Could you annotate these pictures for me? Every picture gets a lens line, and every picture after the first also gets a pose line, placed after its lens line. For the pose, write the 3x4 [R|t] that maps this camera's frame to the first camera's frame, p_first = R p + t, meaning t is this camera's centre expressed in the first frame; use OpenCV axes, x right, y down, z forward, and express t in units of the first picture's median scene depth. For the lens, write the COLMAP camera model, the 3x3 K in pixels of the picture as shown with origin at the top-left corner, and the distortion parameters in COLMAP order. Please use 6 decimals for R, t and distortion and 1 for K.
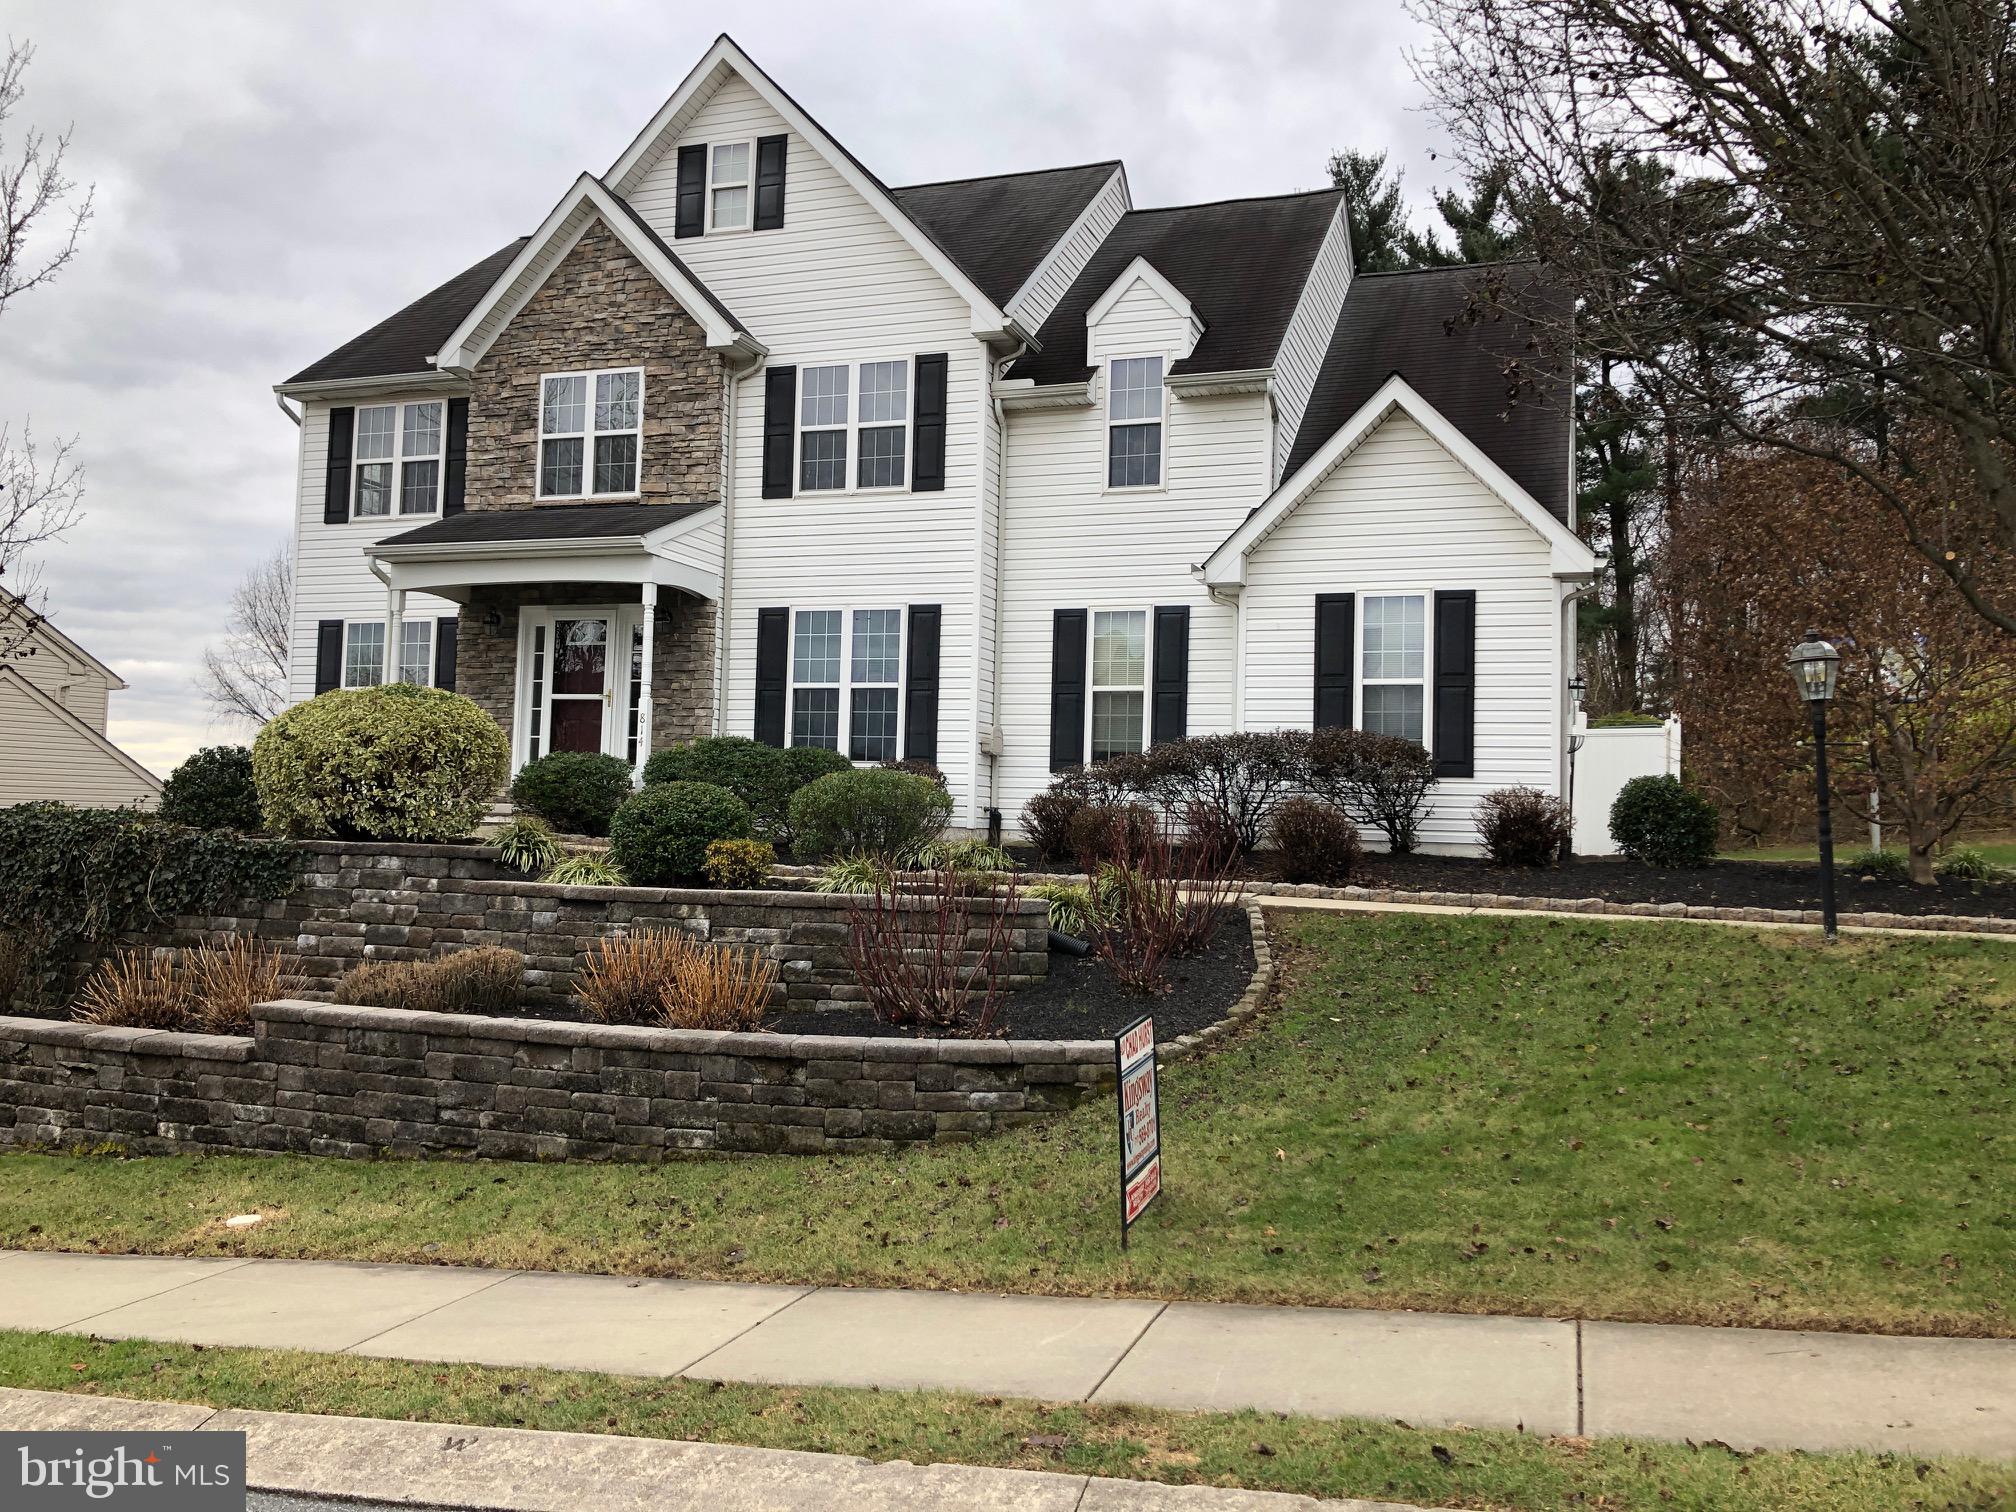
lens RADIAL K [[1654.0, 0, 938.9], [0, 1654.0, 714.0], [0, 0, 1]] dist [0.028223, -0.031159]
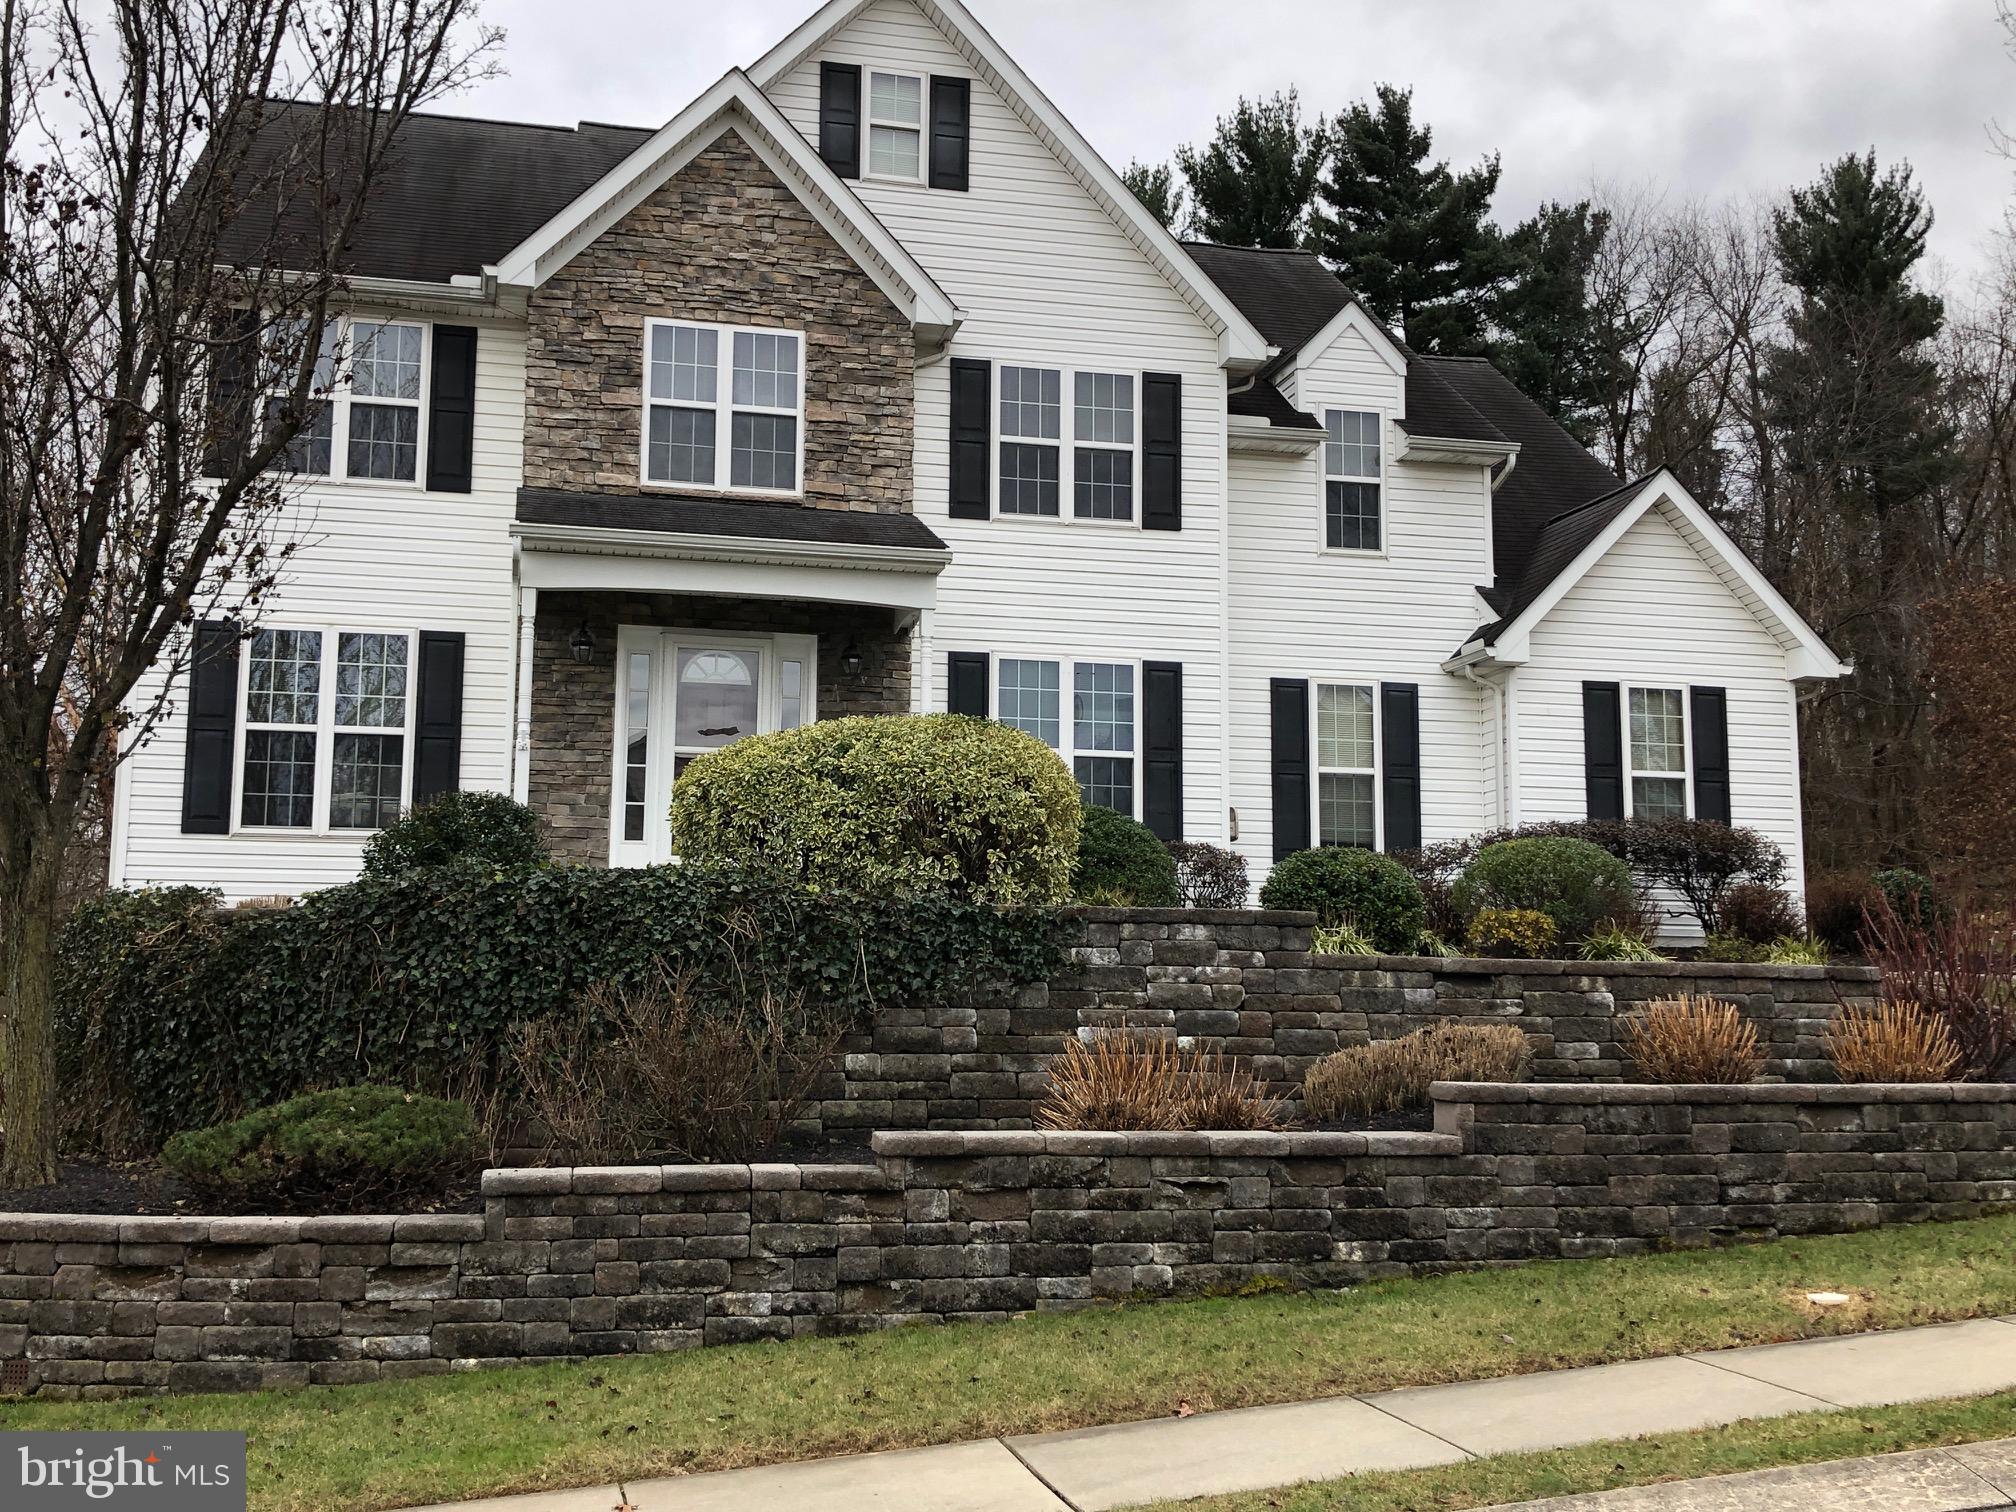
lens RADIAL K [[2119.2, 0, 932.3], [0, 2119.2, 743.9], [0, 0, 1]] dist [-0.004723, 0.000000]
pose [[0.841716, 0.054021, 0.537211, -0.687854], [-0.025006, 0.997815, -0.061159, 0.045078], [-0.539341, 0.038045, 0.841227, 0.148880]]
